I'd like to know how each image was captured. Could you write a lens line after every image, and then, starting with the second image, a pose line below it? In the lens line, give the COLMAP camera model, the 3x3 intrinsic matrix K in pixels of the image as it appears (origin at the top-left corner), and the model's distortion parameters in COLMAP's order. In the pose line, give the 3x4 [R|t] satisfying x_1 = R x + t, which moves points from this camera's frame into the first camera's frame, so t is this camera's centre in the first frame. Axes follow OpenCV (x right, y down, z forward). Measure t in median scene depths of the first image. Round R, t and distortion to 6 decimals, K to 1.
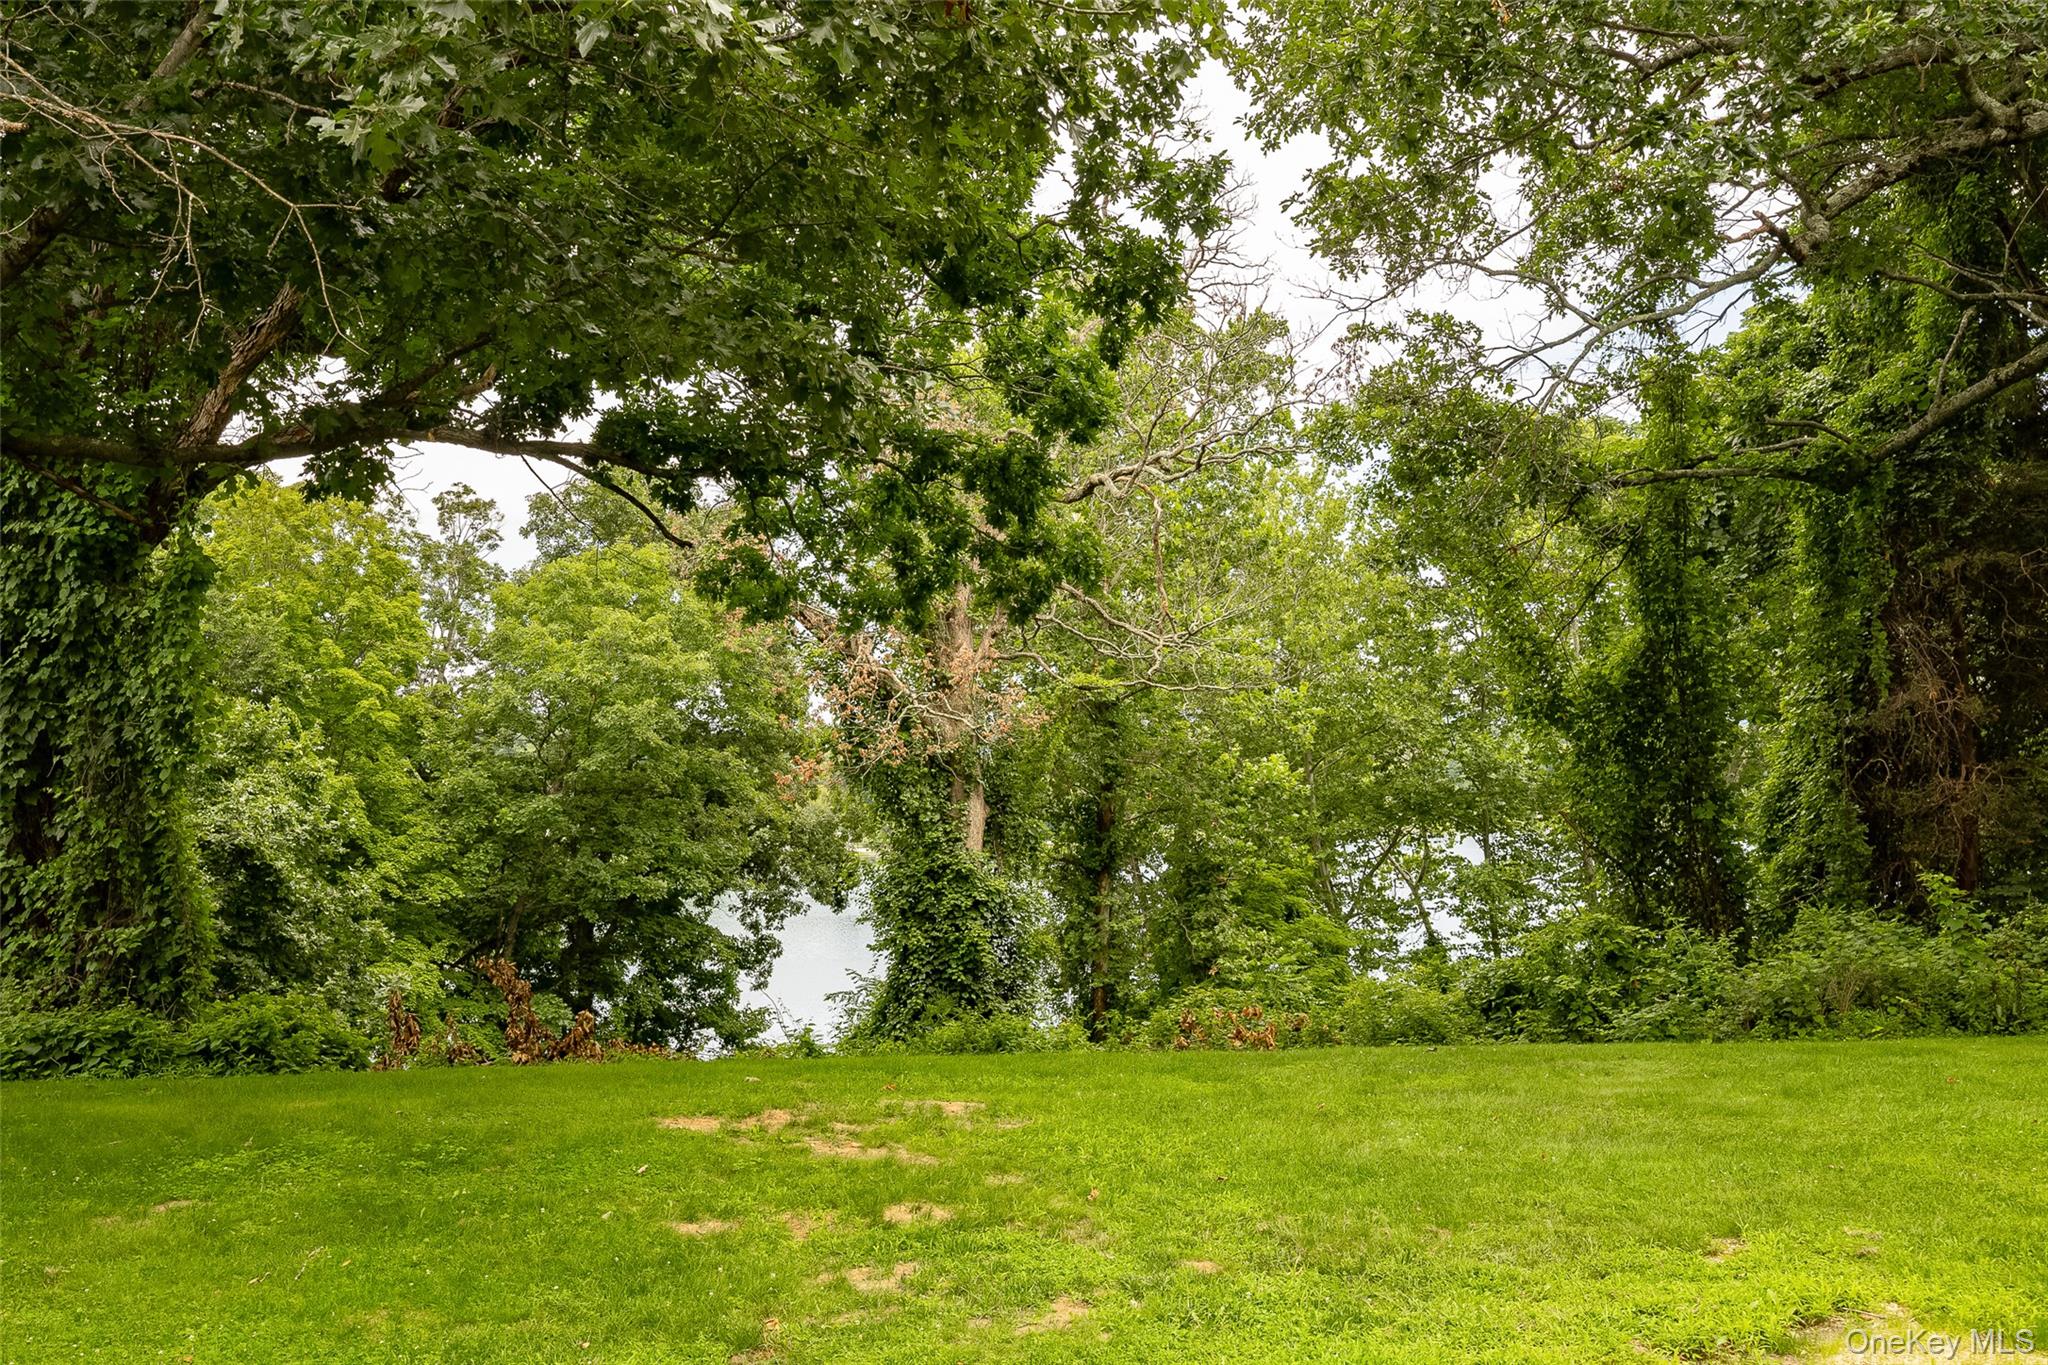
lens RADIAL K [[1974.1, 0, 1016.5], [0, 1974.1, 656.3], [0, 0, 1]] dist [-0.006201, 0.012207]
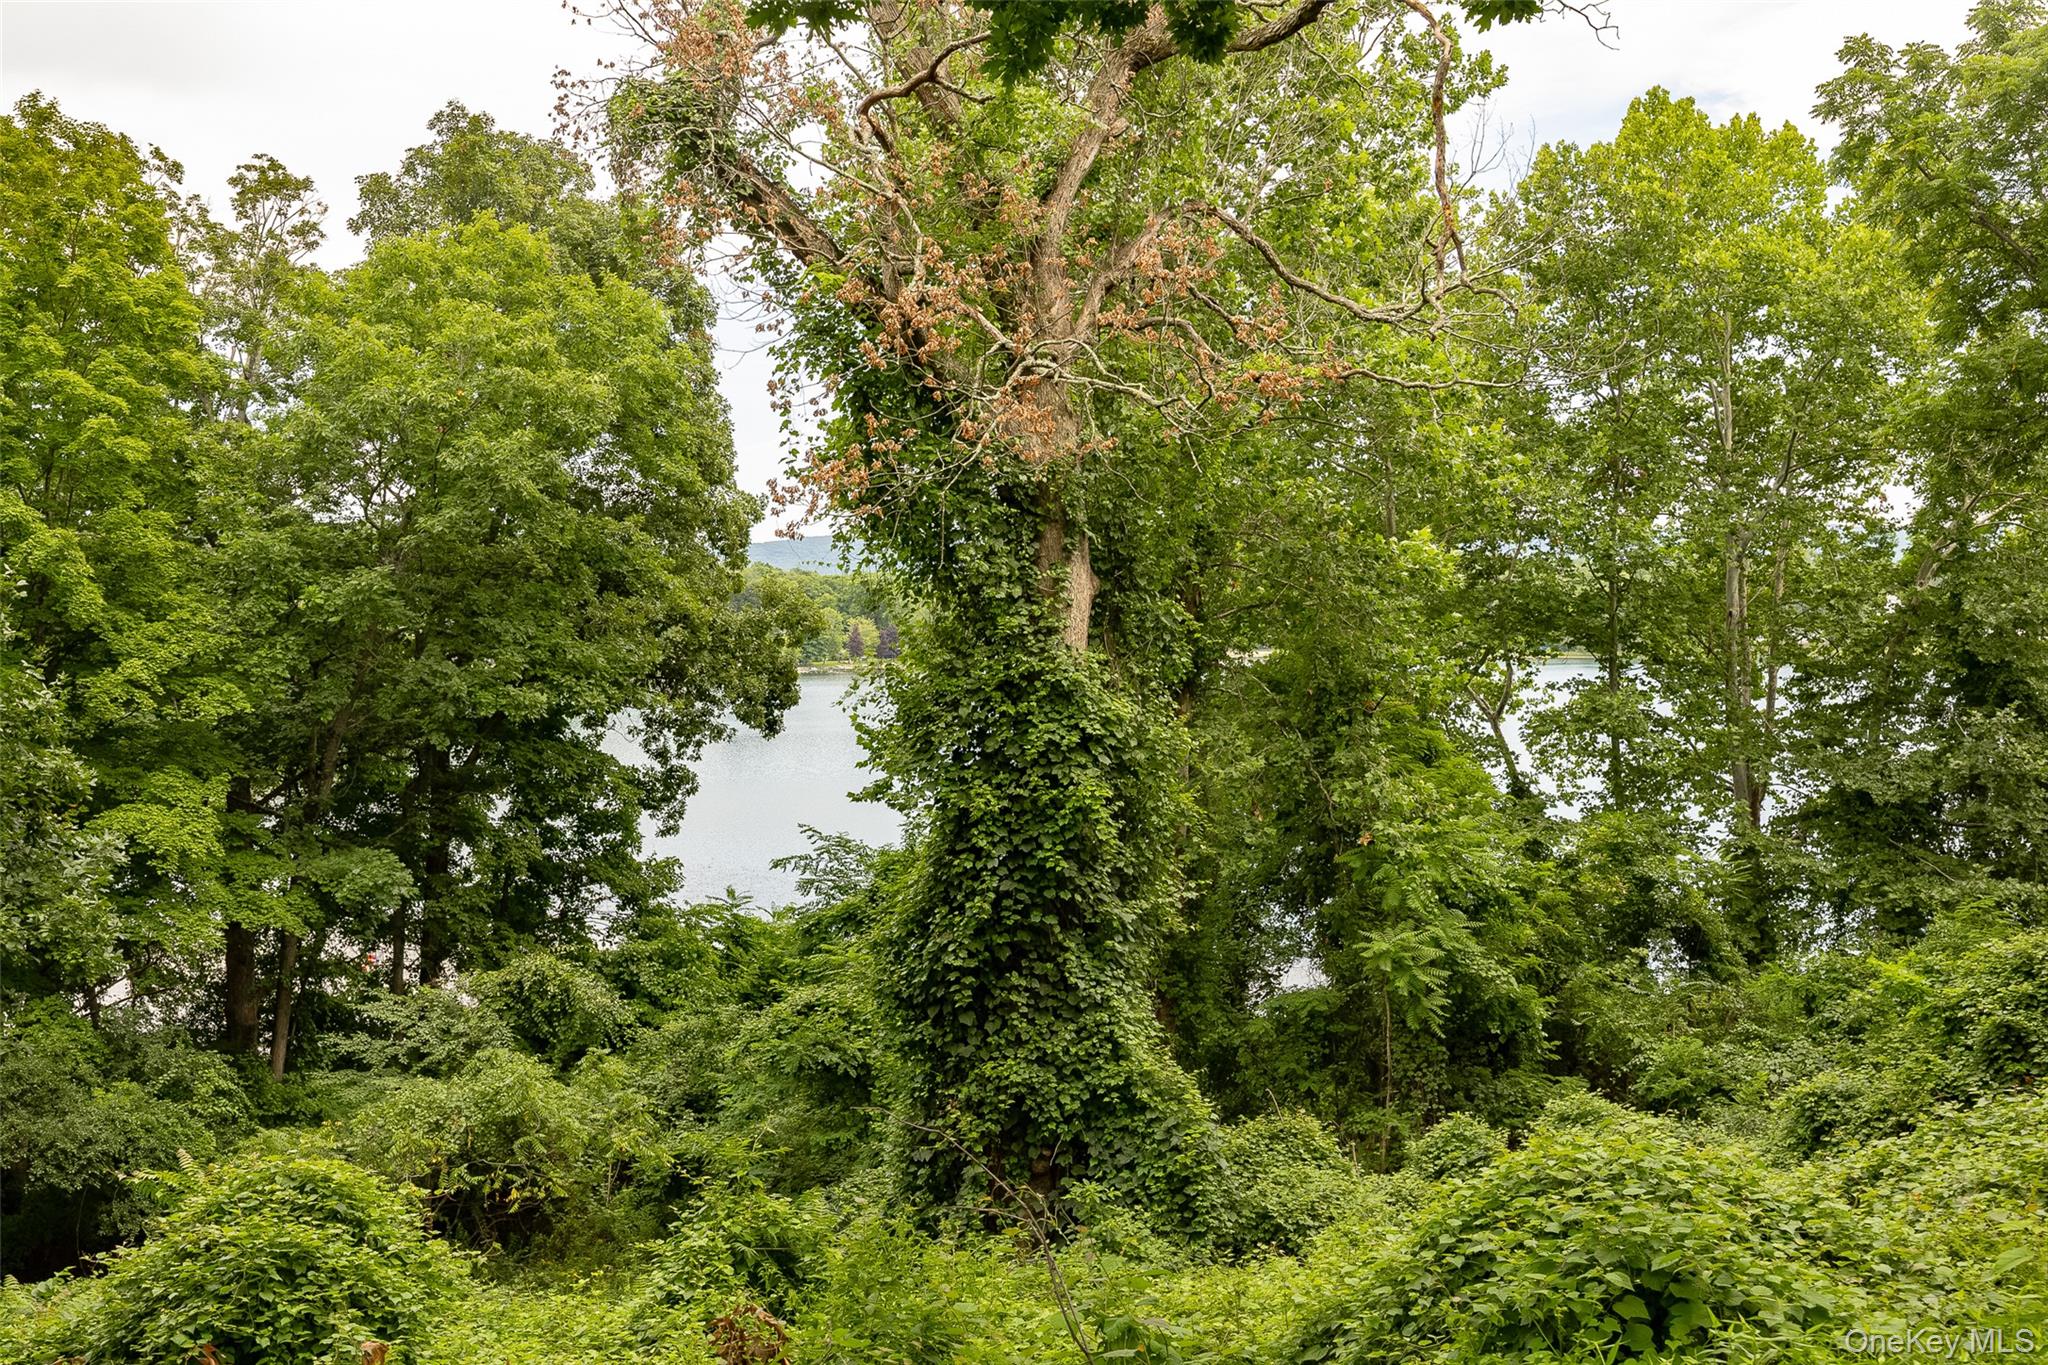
lens RADIAL K [[2007.1, 0, 1024.0], [0, 2007.1, 682.5], [0, 0, 1]] dist [-0.021177, -0.002692]
pose [[0.998041, 0.017219, 0.060143, -0.045929], [-0.023355, 0.994421, 0.102862, 0.029502], [-0.058036, -0.104065, 0.992876, 0.255431]]
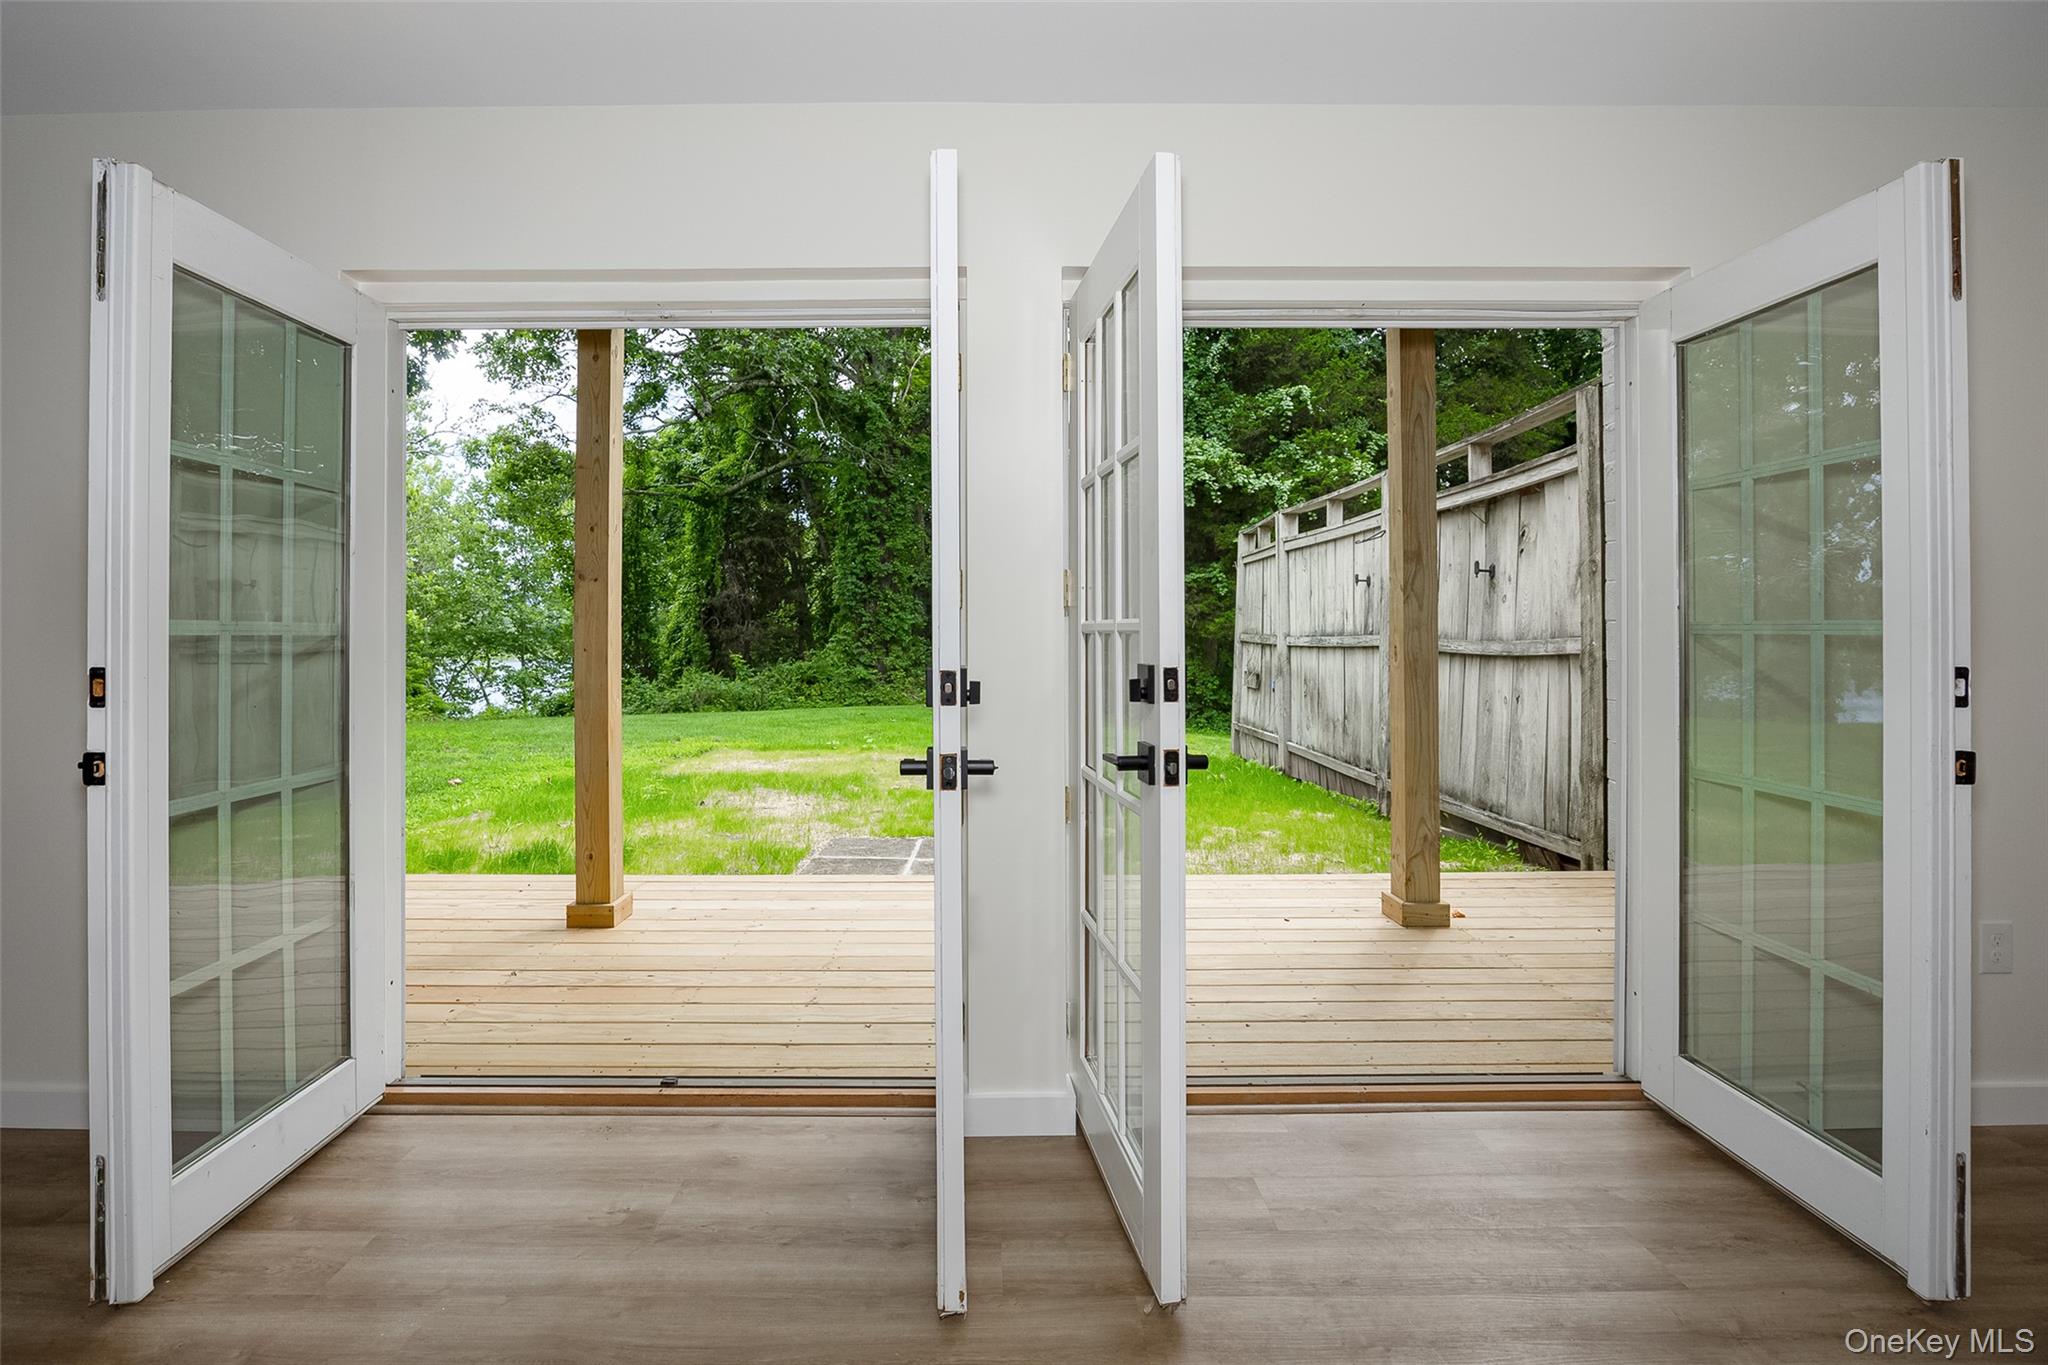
lens RADIAL K [[946.0, 0, 1008.0], [0, 946.0, 629.1], [0, 0, 1]] dist [-0.015783, 0.000112]
pose [[0.751977, 0.026797, 0.658645, -0.028882], [-0.063058, 0.997515, 0.031410, 0.002933], [-0.656167, -0.065153, 0.751798, -0.058257]]
